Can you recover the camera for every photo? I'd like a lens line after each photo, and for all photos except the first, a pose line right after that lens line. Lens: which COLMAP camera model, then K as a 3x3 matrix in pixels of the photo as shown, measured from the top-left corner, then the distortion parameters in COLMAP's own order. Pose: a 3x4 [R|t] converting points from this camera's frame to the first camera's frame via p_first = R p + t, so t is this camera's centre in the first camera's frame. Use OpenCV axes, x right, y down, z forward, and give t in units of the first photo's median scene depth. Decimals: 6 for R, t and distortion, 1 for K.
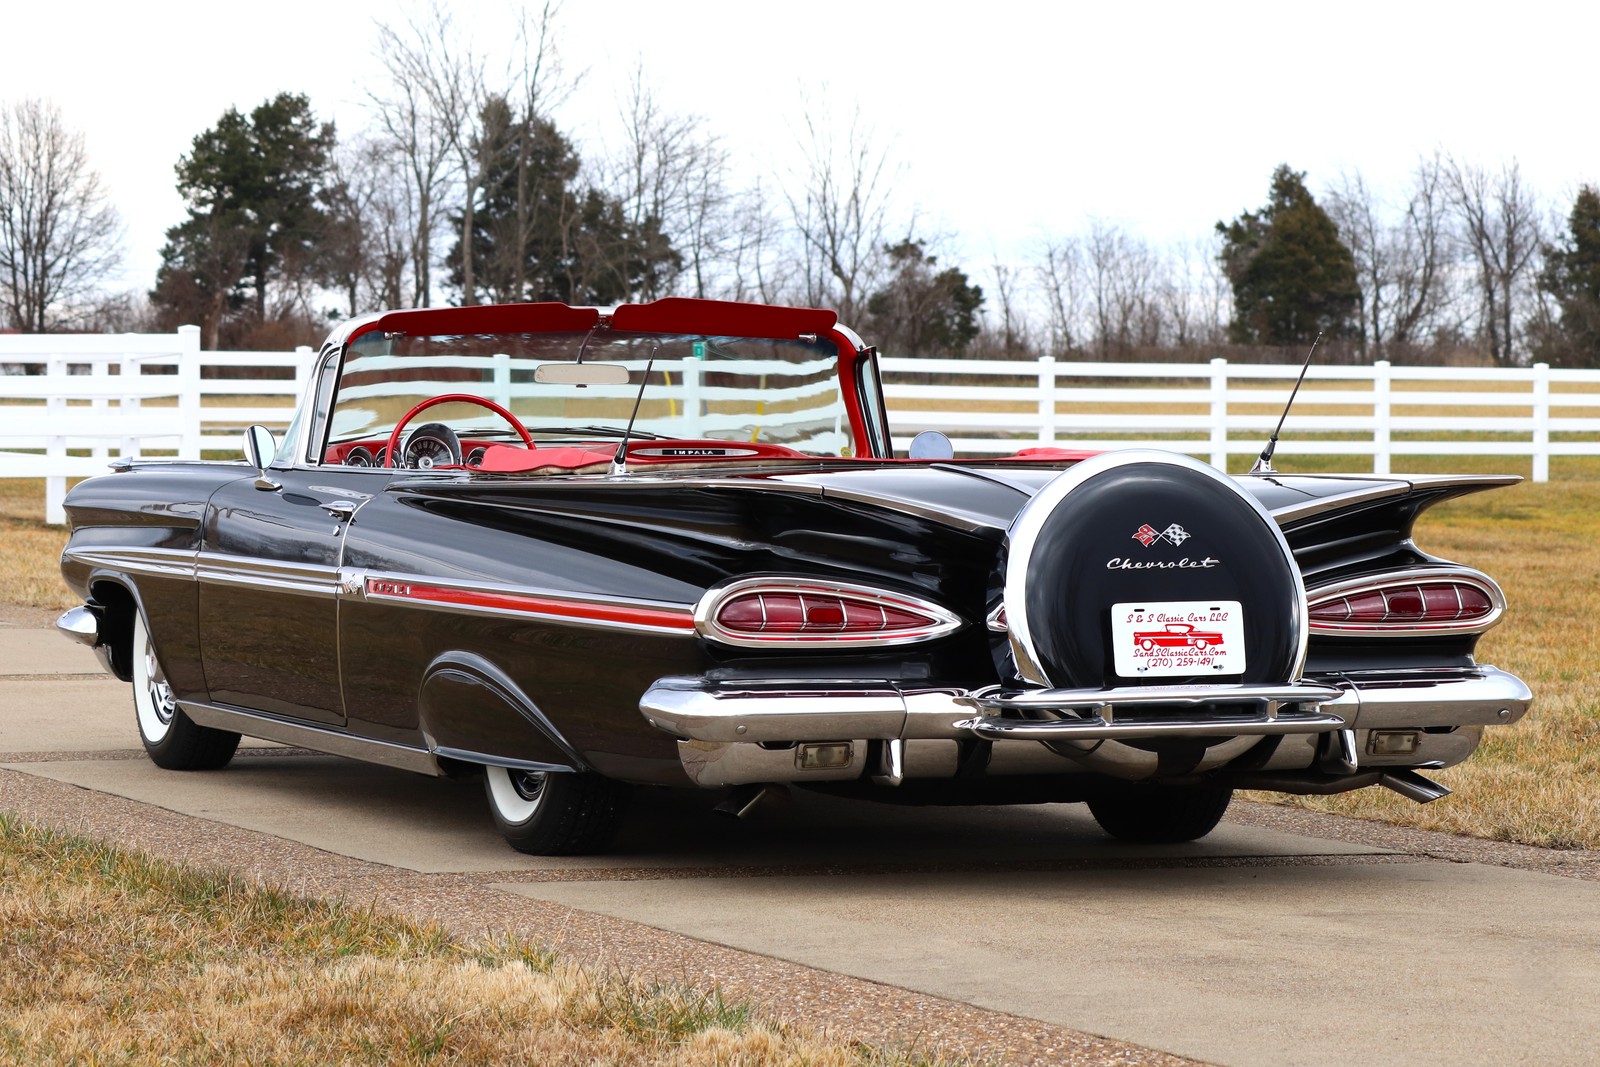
lens RADIAL K [[5952.6, 0, 797.1], [0, 5952.6, 532.3], [0, 0, 1]] dist [-0.146527, 1.930592]
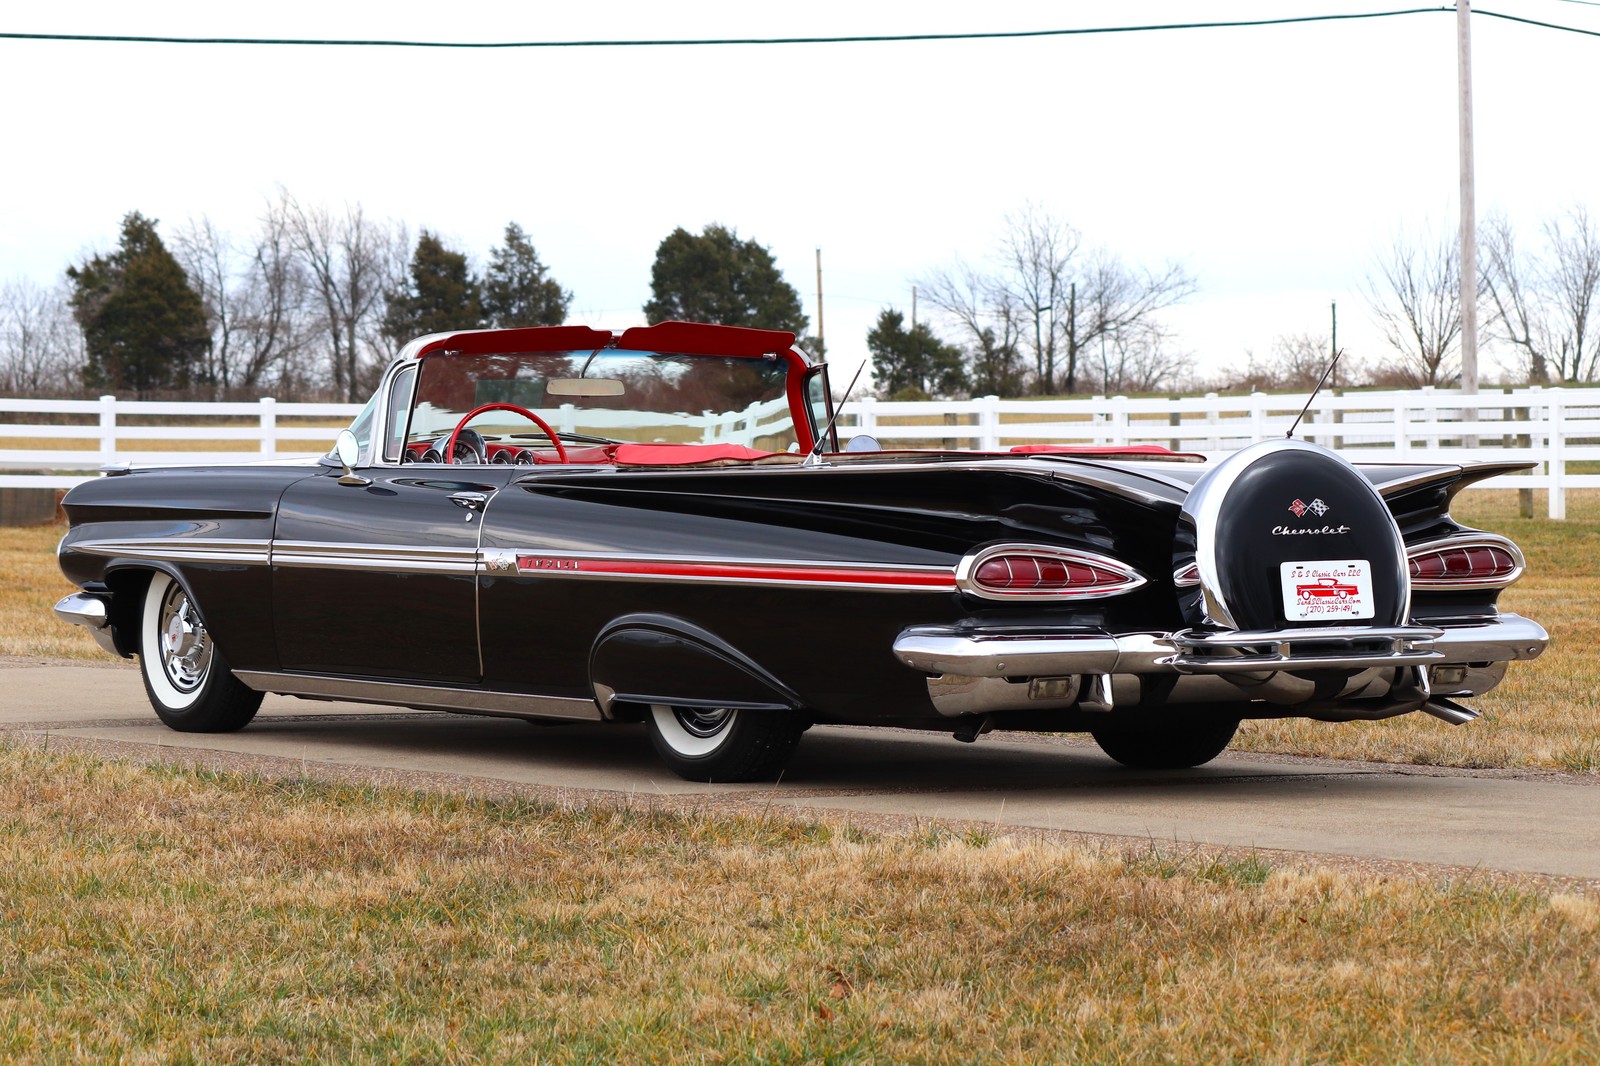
lens RADIAL K [[5952.6, 0, 797.1], [0, 5952.6, 531.8], [0, 0, 1]] dist [-0.146527, 1.930592]
pose [[0.977742, -0.007398, 0.209682, -0.020073], [0.009063, 0.999935, -0.006979, 0.000874], [-0.209617, 0.008724, 0.977745, -0.012866]]
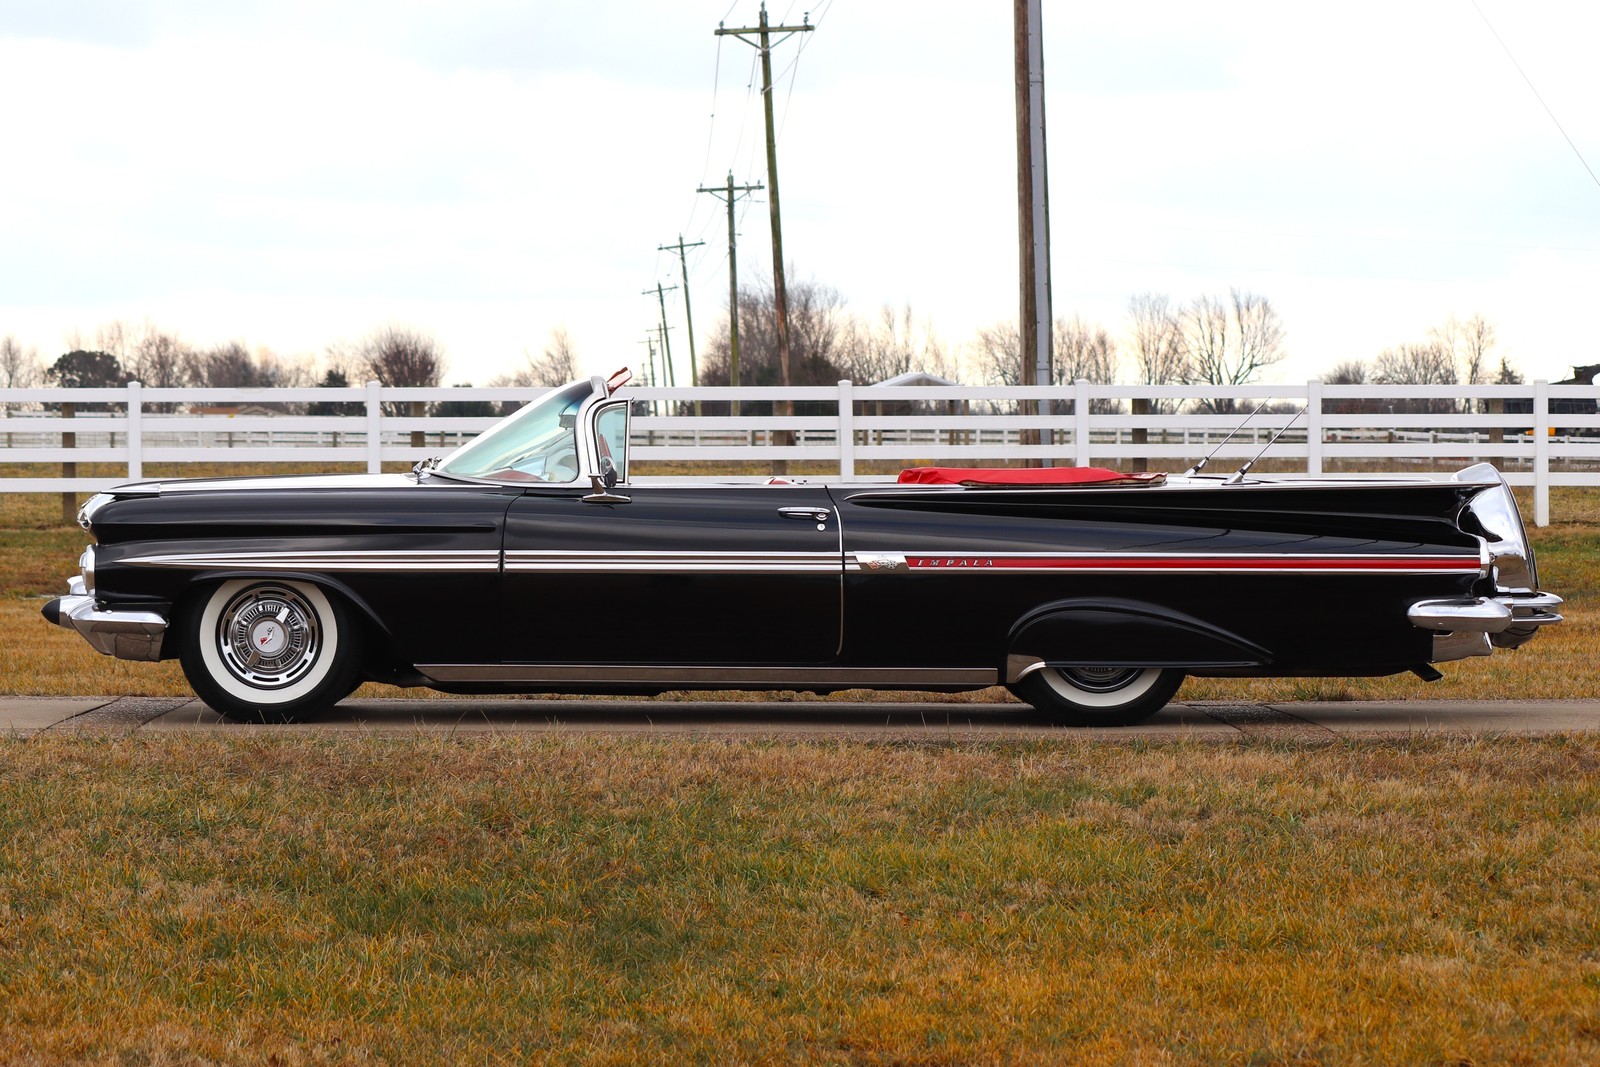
lens RADIAL K [[5952.6, 0, 797.1], [0, 5952.6, 532.3], [0, 0, 1]] dist [-0.146527, 1.930592]
pose [[0.356466, -0.019224, 0.934111, -0.110756], [0.024295, 0.999641, 0.011301, -0.001208], [-0.933992, 0.018666, 0.356805, 0.037222]]
